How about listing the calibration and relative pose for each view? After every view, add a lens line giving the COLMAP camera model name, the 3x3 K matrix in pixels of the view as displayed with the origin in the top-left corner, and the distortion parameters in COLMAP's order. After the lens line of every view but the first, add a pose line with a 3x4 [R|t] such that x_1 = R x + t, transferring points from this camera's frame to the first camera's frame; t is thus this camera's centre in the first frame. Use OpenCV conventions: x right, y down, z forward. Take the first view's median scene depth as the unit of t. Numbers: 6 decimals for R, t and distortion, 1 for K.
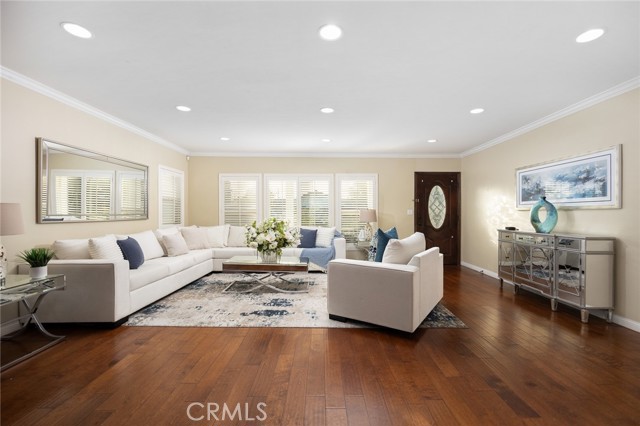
lens RADIAL K [[284.0, 0, 320.0], [0, 284.0, 213.0], [0, 0, 1]] dist [-0.011026, -0.000135]
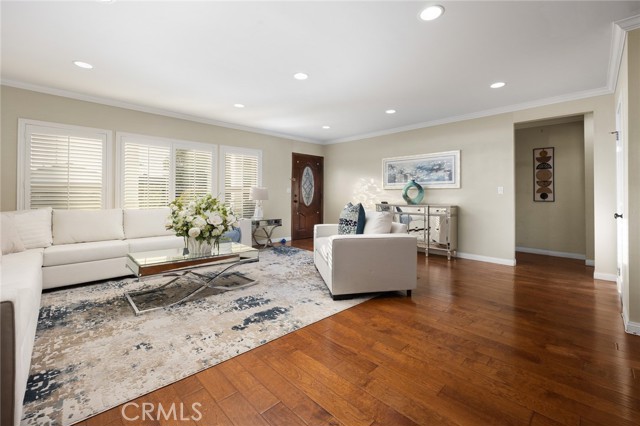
lens RADIAL K [[274.4, 0, 330.8], [0, 274.4, 188.4], [0, 0, 1]] dist [-0.000924, -0.000524]
pose [[0.712035, 0.016647, 0.701947, -0.532750], [-0.003323, 0.999788, -0.020339, 0.018129], [-0.702136, 0.012150, 0.711939, 0.307720]]
